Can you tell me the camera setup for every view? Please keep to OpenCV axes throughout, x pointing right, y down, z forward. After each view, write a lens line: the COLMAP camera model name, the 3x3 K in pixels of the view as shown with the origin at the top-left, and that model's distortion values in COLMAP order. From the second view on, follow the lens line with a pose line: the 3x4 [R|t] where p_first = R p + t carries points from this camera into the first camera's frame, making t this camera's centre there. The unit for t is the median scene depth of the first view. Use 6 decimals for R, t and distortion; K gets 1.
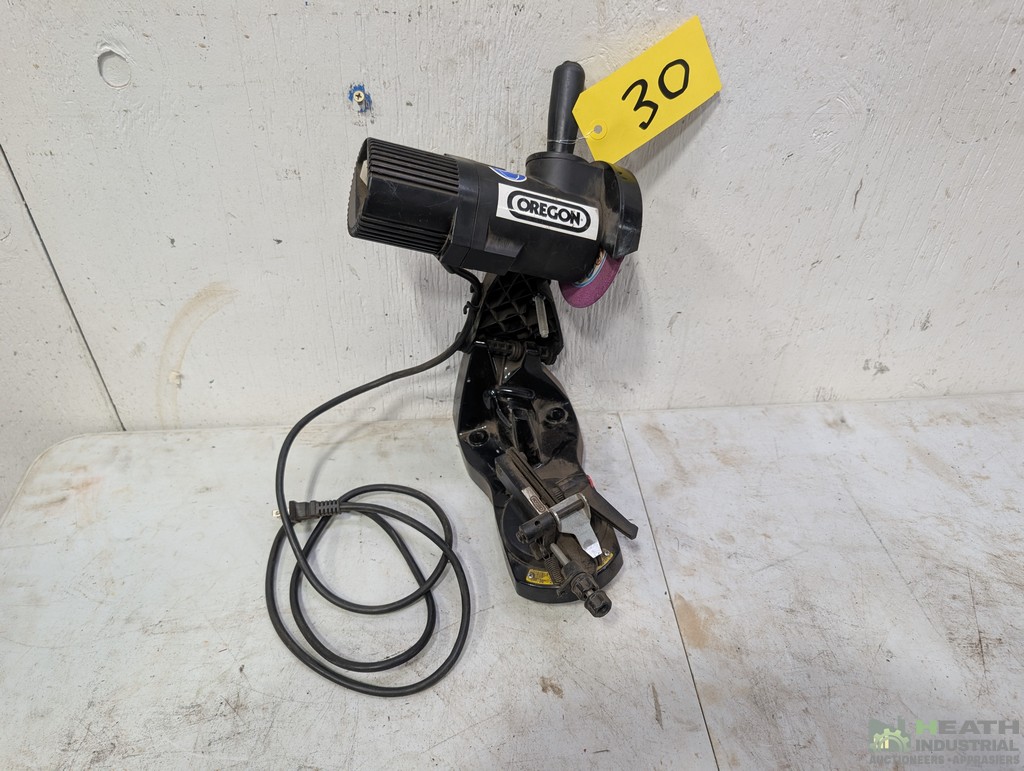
lens RADIAL K [[739.4, 0, 507.8], [0, 739.4, 388.2], [0, 0, 1]] dist [0.001184, -0.005700]
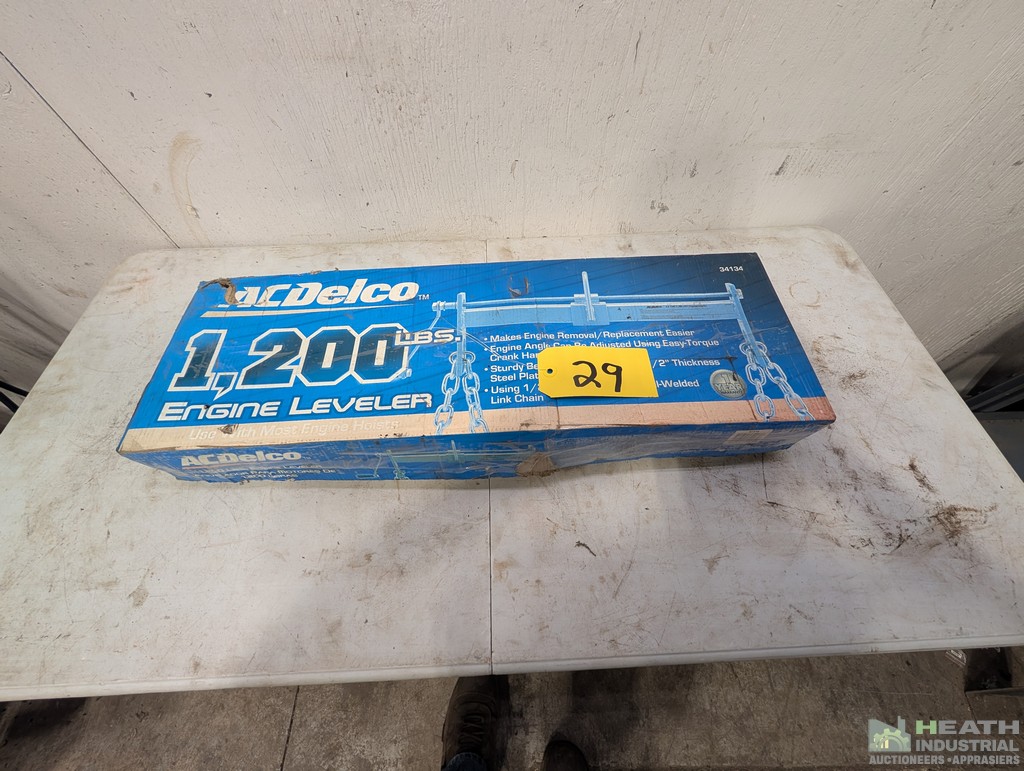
lens RADIAL K [[386.5, 0, 516.2], [0, 386.5, 387.3], [0, 0, 1]] dist [-0.000825, -0.000133]
pose [[0.999214, 0.018054, -0.035301, 0.277527], [-0.006141, 0.950045, 0.312051, 0.085576], [0.039171, -0.311589, 0.949409, 0.156476]]
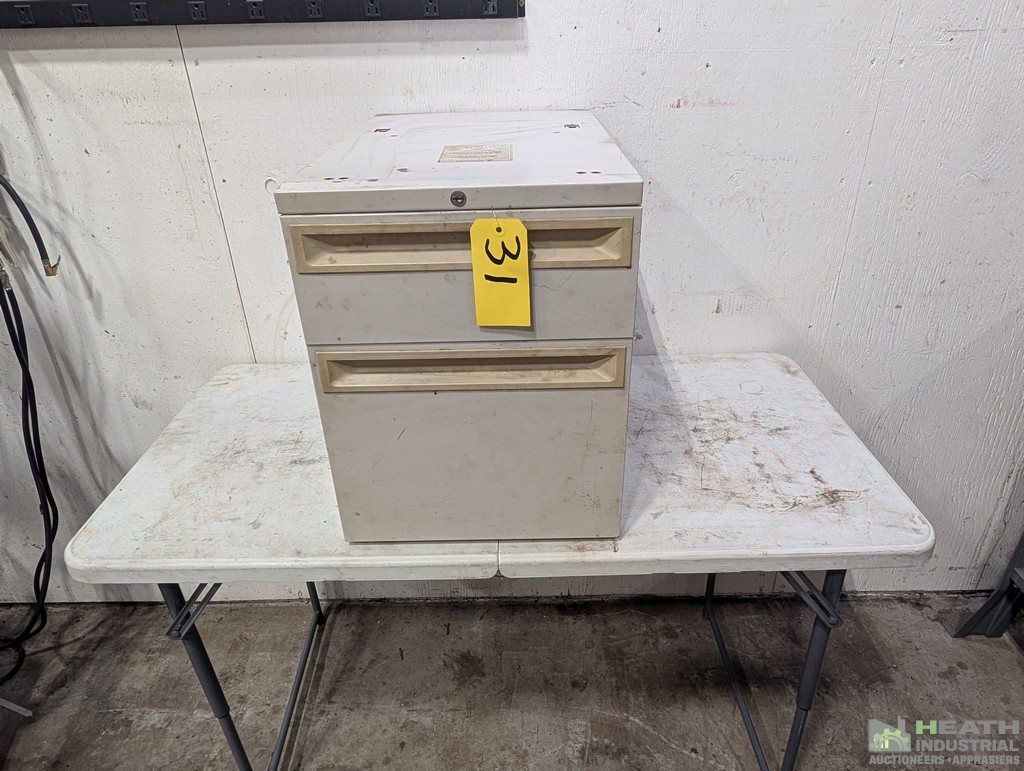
lens RADIAL K [[652.9, 0, 515.4], [0, 652.9, 391.9], [0, 0, 1]] dist [-0.001573, -0.001378]
pose [[0.996588, 0.005862, -0.082327, 0.366220], [-0.022138, 0.979910, -0.198207, 0.518404], [0.079511, 0.199353, 0.976697, -0.735352]]
